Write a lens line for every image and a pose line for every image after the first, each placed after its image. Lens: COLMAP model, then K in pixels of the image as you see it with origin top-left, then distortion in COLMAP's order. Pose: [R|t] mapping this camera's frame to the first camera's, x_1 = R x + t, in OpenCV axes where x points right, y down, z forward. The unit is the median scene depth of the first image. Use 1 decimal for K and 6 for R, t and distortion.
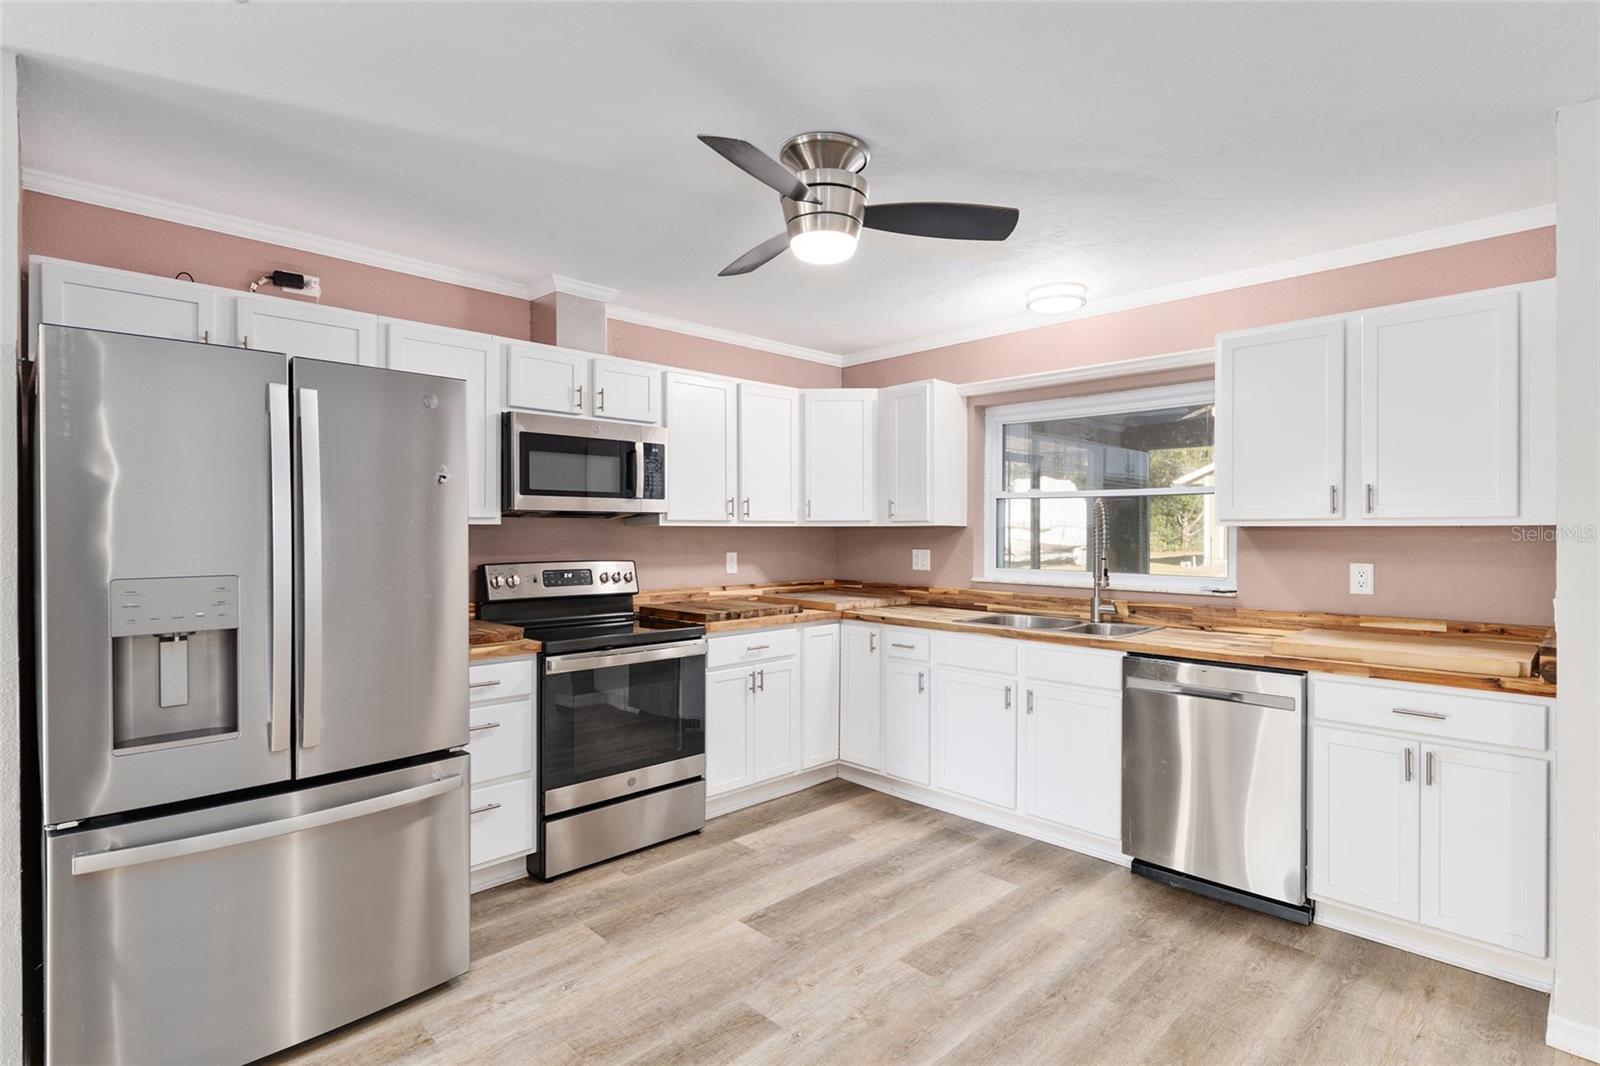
lens RADIAL K [[792.7, 0, 798.1], [0, 792.7, 534.6], [0, 0, 1]] dist [0.001116, -0.000148]
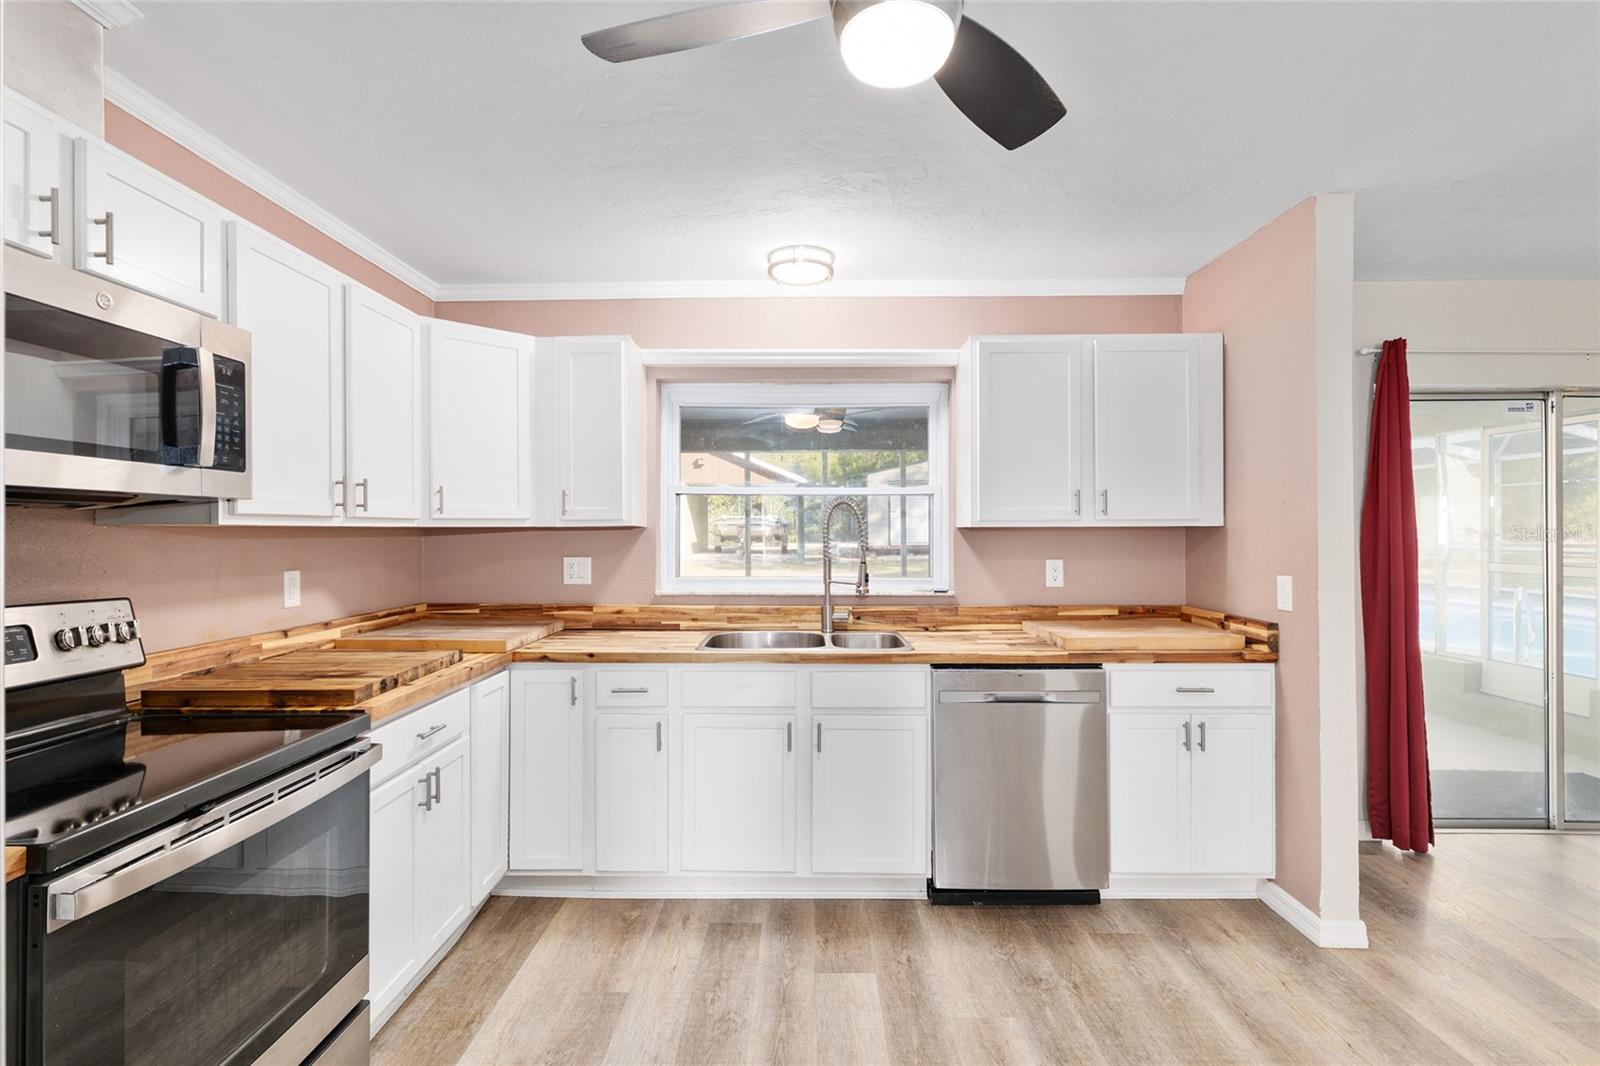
lens RADIAL K [[750.5, 0, 795.6], [0, 750.5, 527.9], [0, 0, 1]] dist [0.000629, -0.000256]
pose [[0.708744, 0.000531, 0.705465, -0.261268], [0.007435, 0.999939, -0.008222, -0.002797], [-0.705426, 0.011072, 0.708697, 0.422881]]
